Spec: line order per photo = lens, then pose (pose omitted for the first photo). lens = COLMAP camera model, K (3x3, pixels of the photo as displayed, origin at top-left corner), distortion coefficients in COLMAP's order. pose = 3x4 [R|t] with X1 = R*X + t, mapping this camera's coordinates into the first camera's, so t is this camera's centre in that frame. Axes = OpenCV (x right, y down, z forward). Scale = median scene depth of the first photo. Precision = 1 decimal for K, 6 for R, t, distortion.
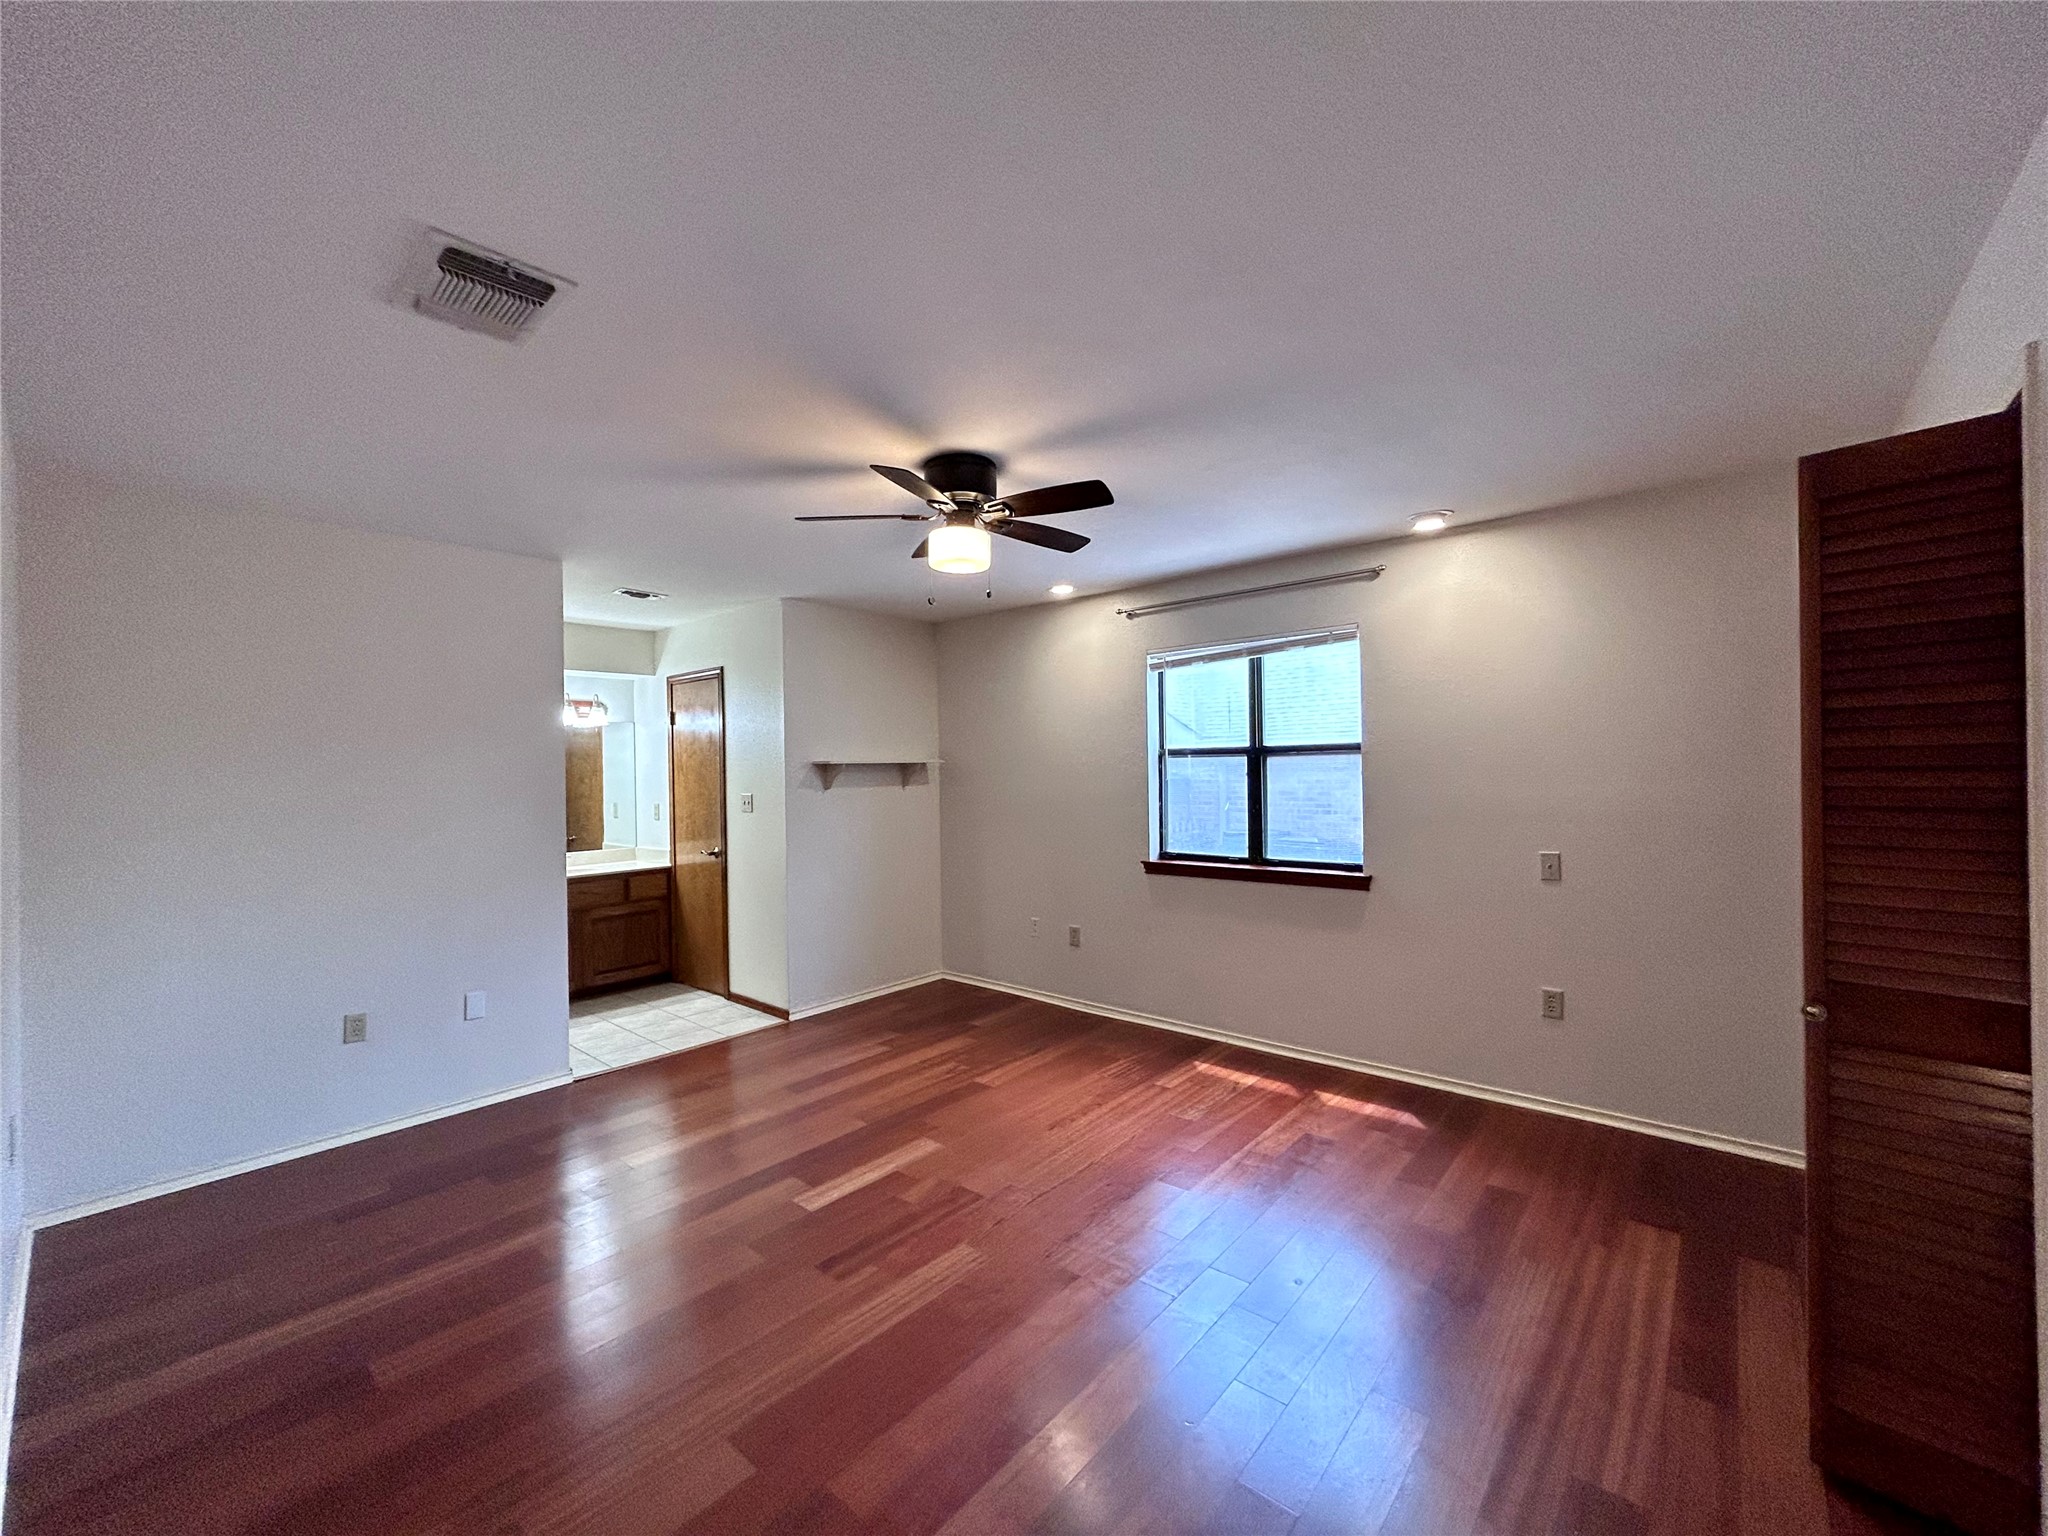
lens RADIAL K [[821.8, 0, 1021.4], [0, 821.8, 768.4], [0, 0, 1]] dist [-0.002023, 0.000765]
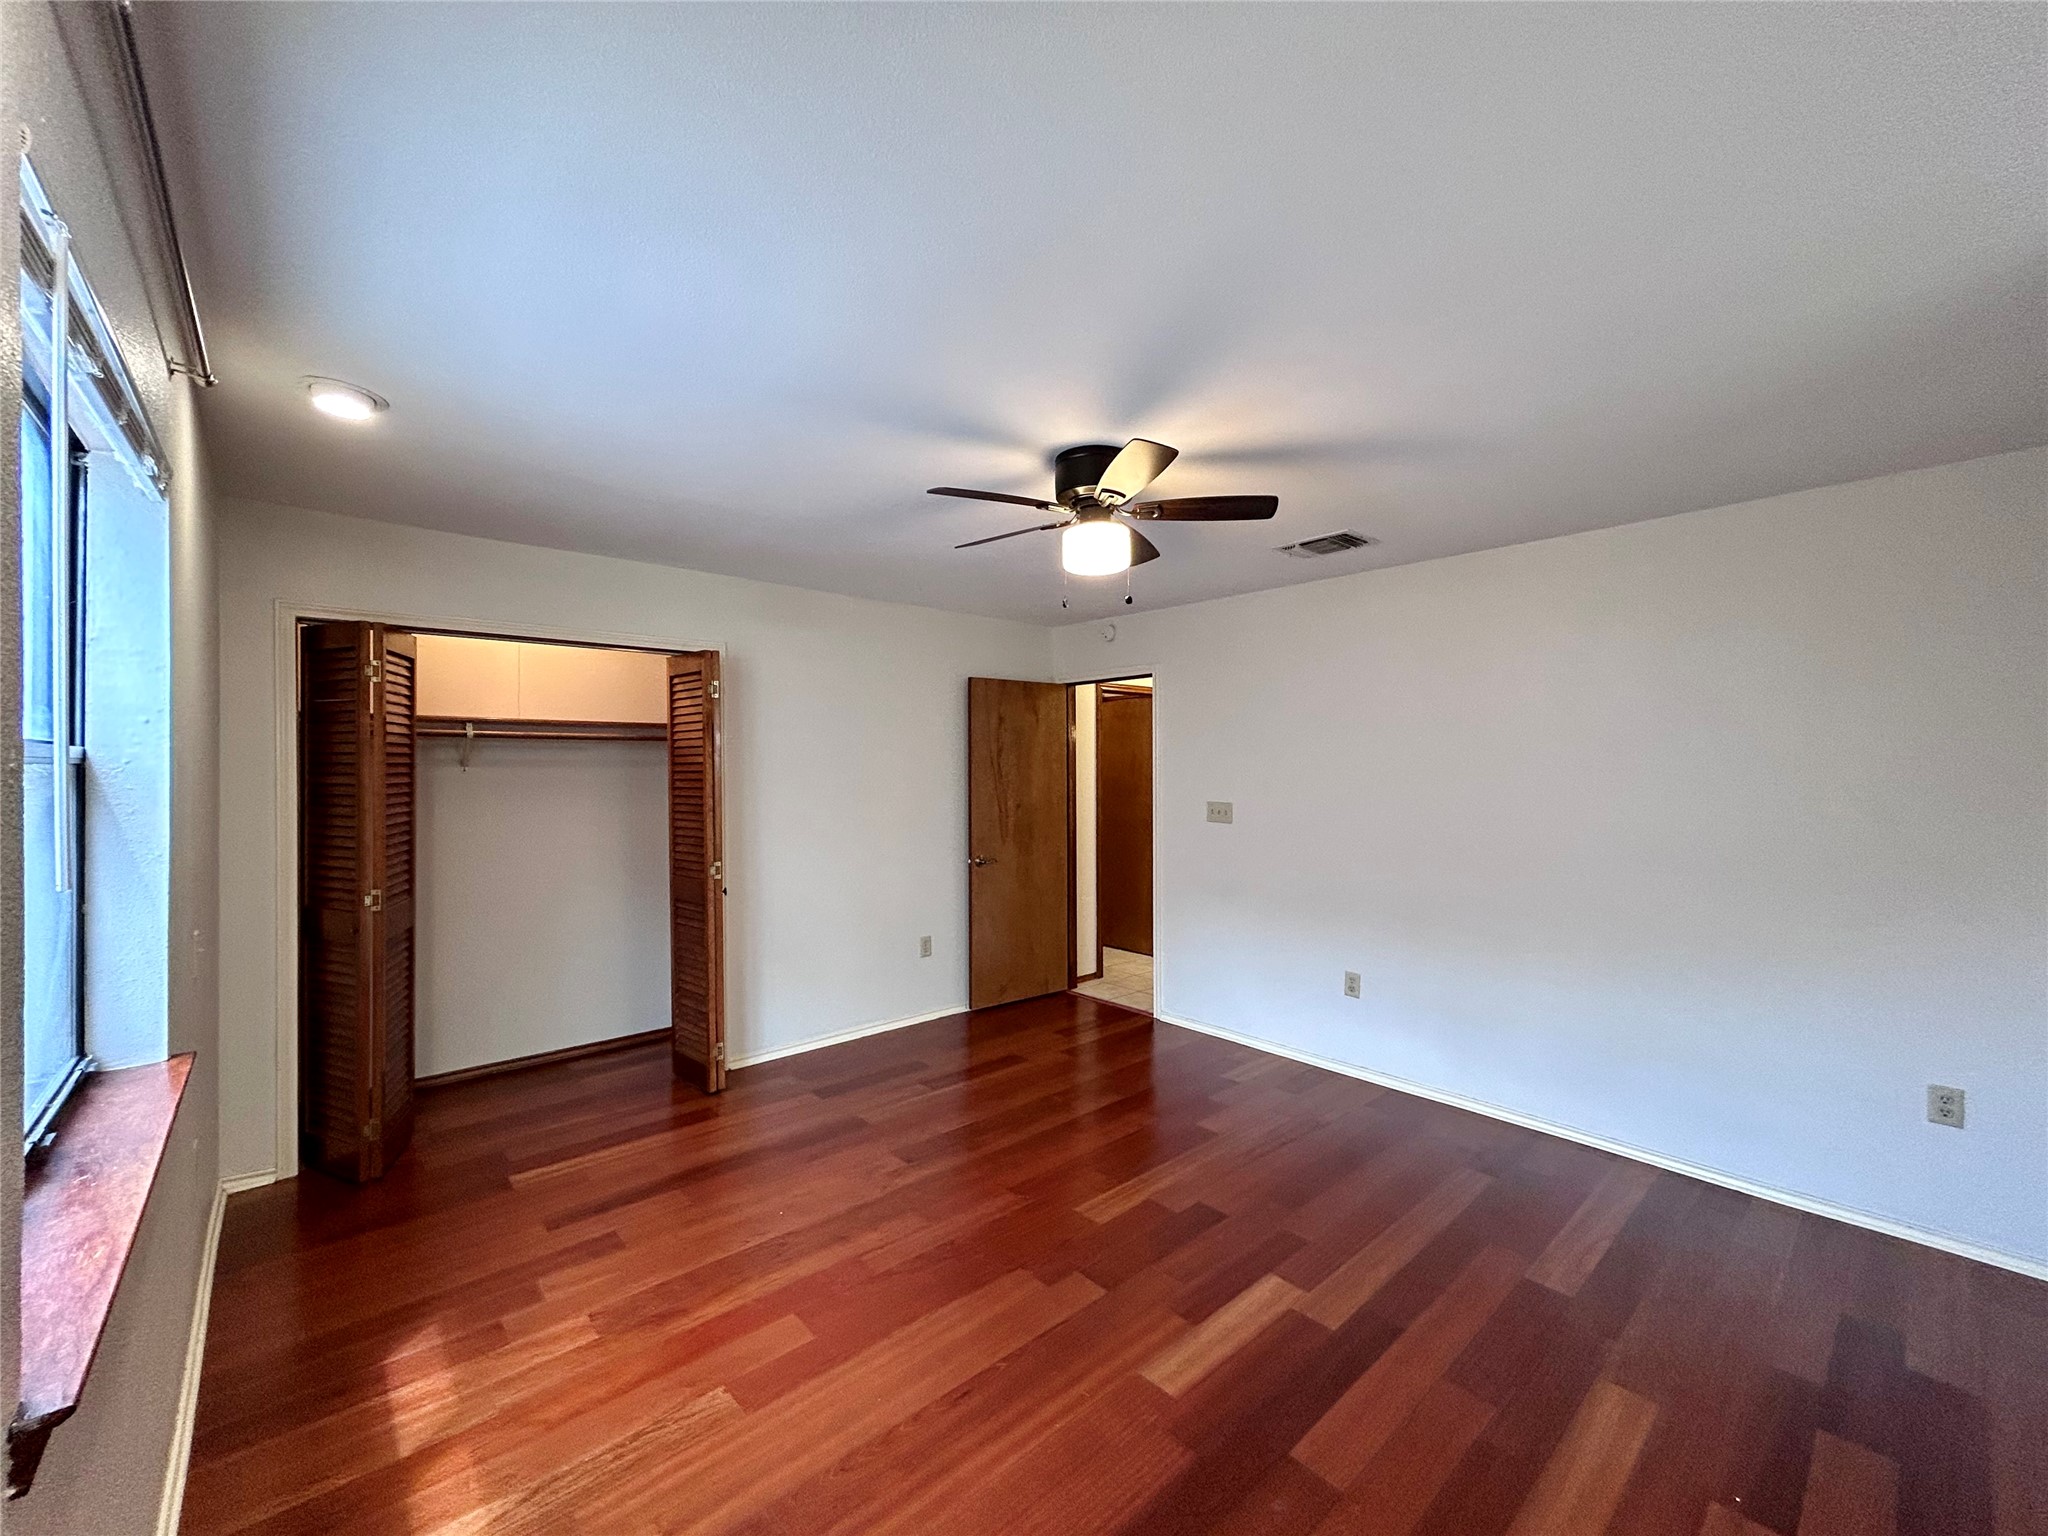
lens RADIAL K [[821.8, 0, 1021.4], [0, 821.8, 768.4], [0, 0, 1]] dist [-0.002023, 0.000765]
pose [[-0.991359, 0.011686, 0.130656, -0.081263], [0.011719, 0.999931, -0.000516, -0.018029], [-0.130653, 0.001020, -0.991428, 1.456313]]
